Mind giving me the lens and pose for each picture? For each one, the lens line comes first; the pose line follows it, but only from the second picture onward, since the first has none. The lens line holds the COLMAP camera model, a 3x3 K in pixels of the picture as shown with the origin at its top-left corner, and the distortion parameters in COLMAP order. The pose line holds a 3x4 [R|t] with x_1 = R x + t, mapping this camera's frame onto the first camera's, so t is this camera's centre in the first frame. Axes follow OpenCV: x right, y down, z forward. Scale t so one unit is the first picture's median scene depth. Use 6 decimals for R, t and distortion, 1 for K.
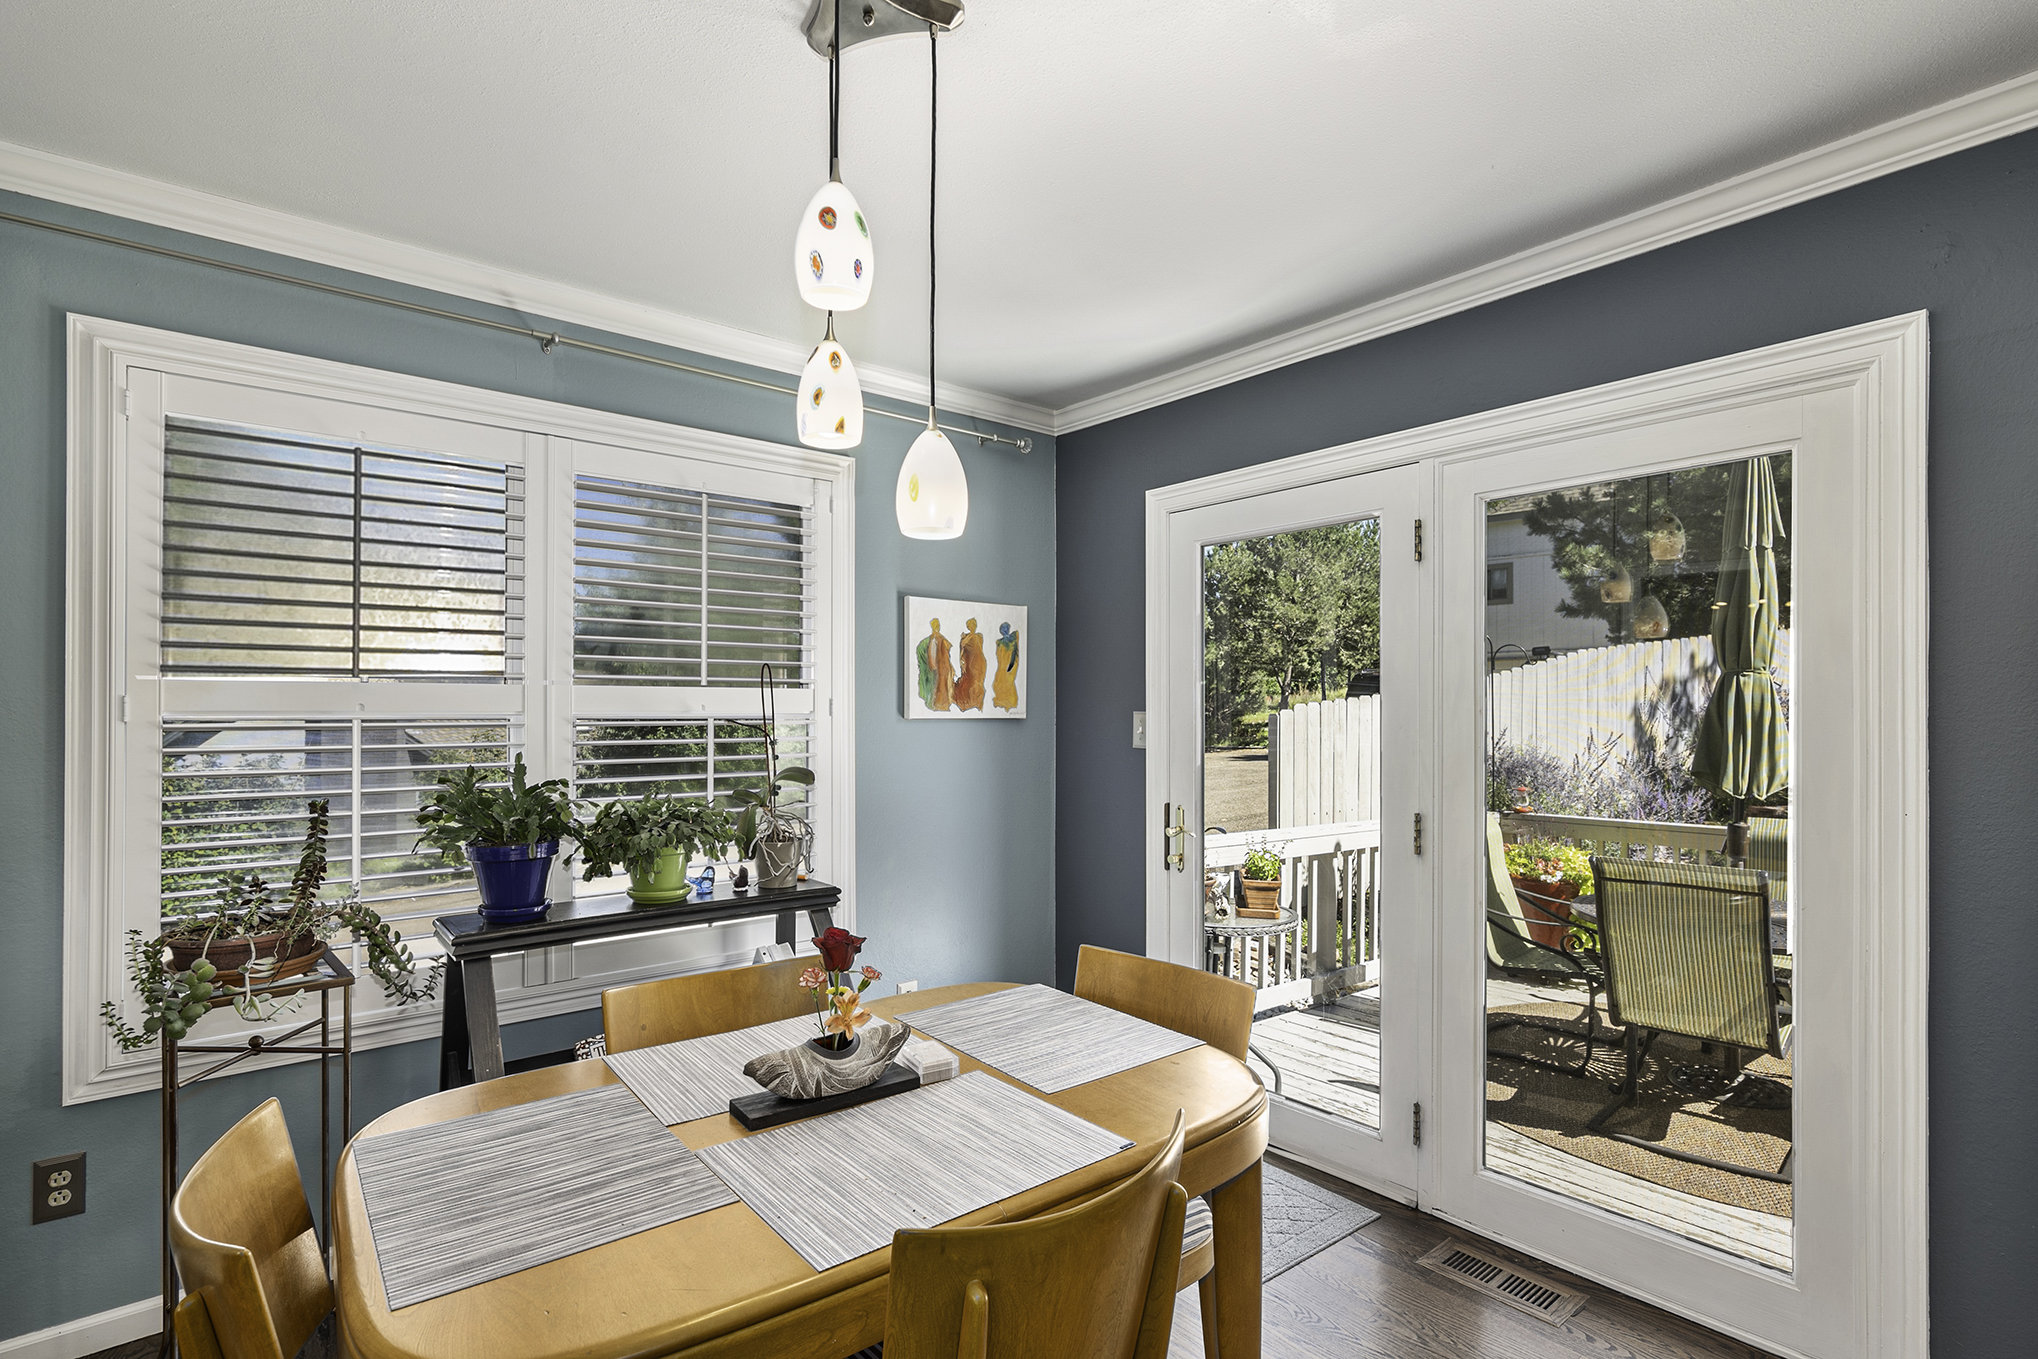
lens RADIAL K [[964.7, 0, 1022.5], [0, 964.7, 713.3], [0, 0, 1]] dist [-0.002990, -0.000222]
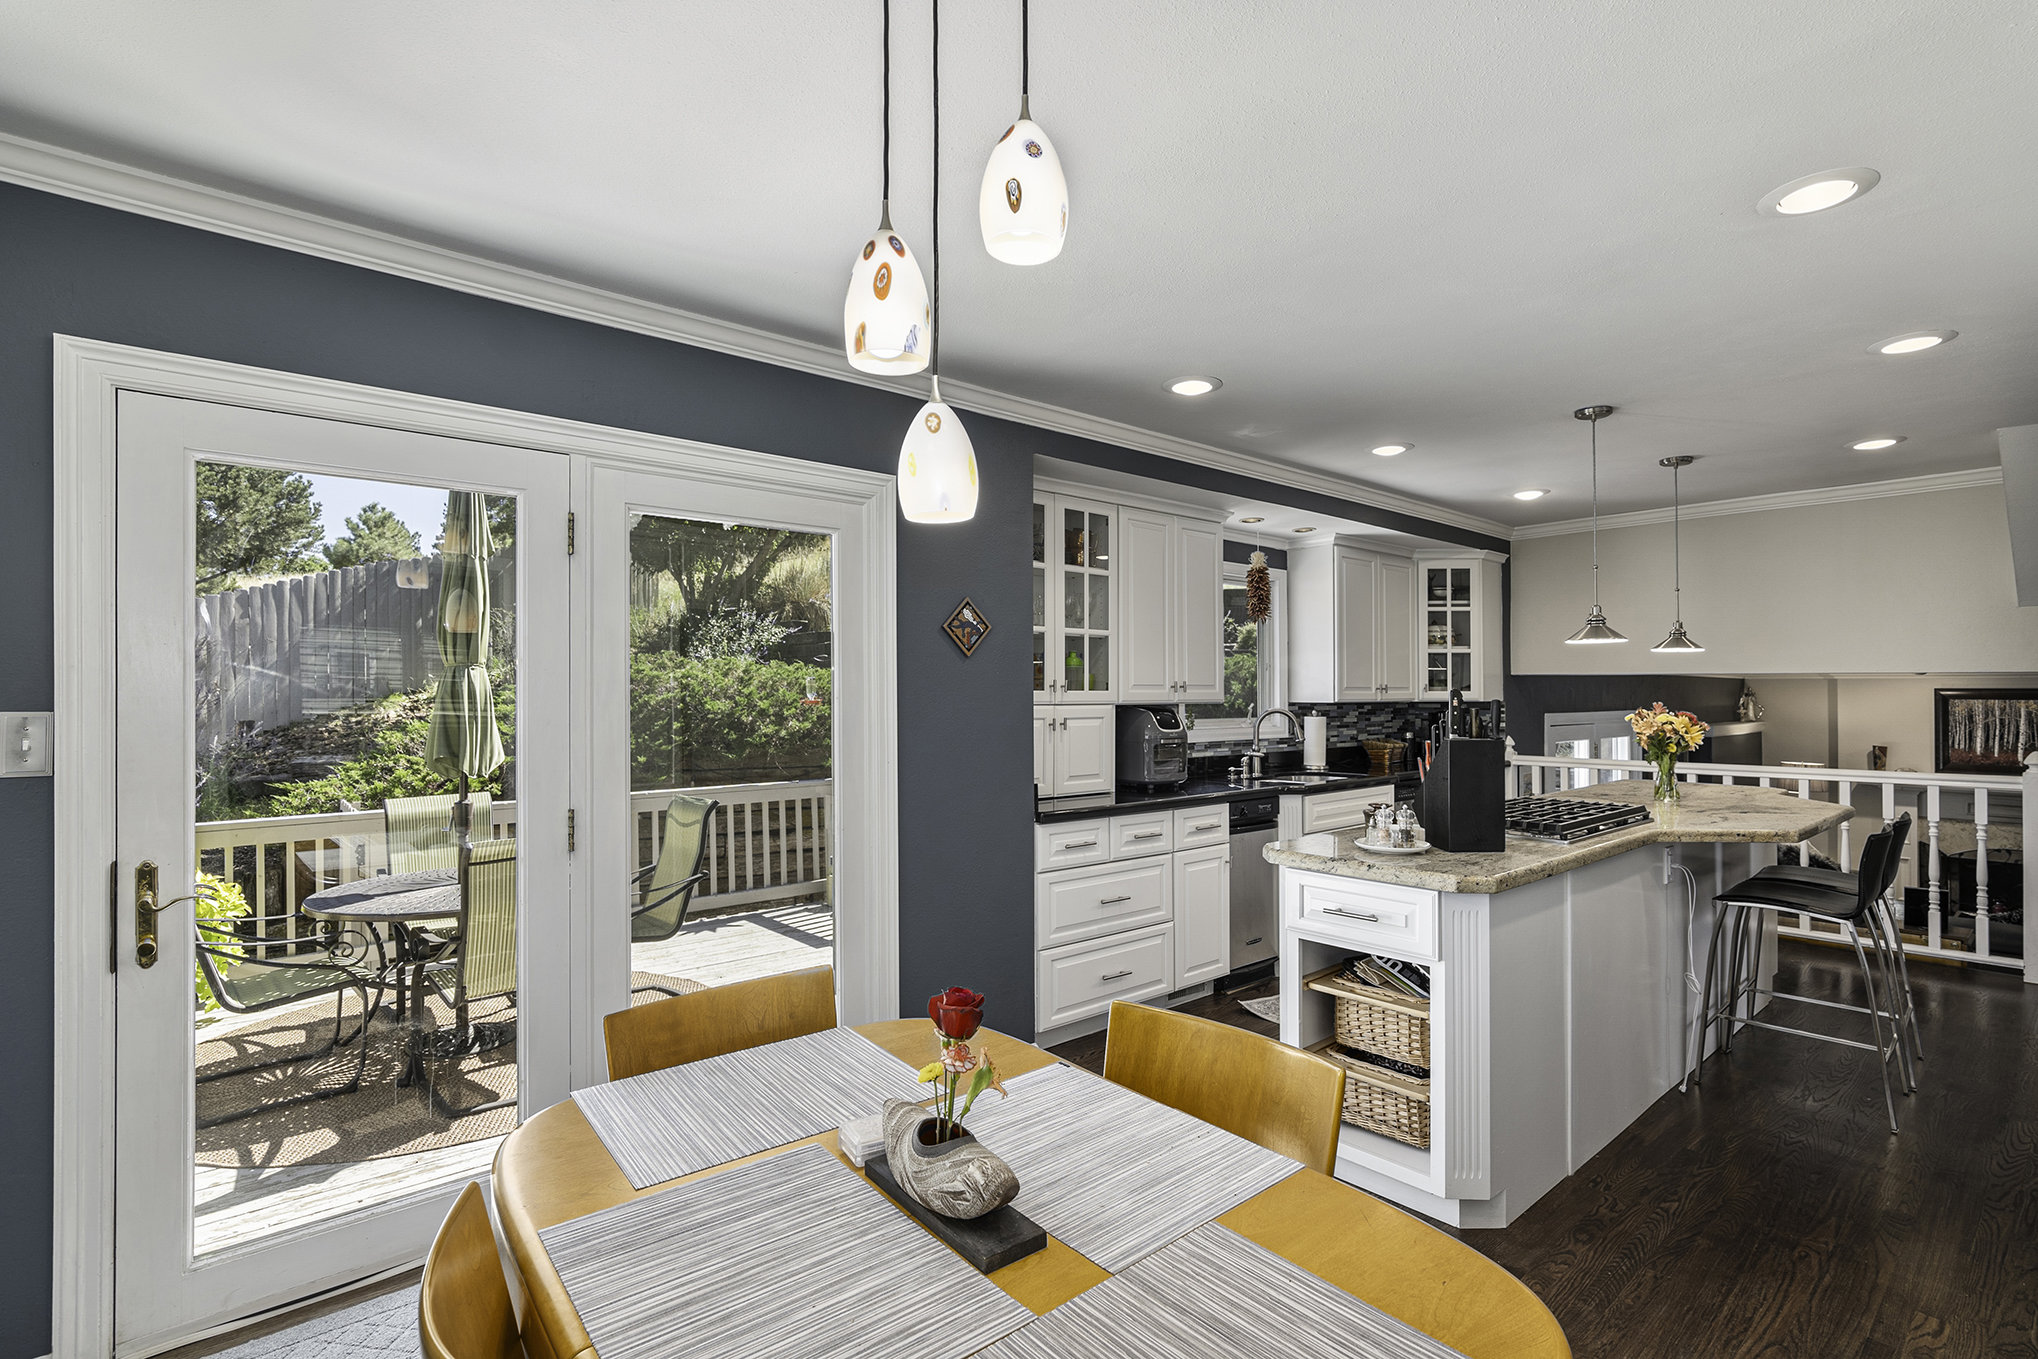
lens RADIAL K [[966.4, 0, 1019.0], [0, 966.4, 679.5], [0, 0, 1]] dist [0.000616, -0.000120]
pose [[0.013909, 0.013751, 0.999809, -0.428514], [0.004680, 0.999894, -0.013817, -0.010407], [-0.999892, 0.004871, 0.013843, 0.393674]]
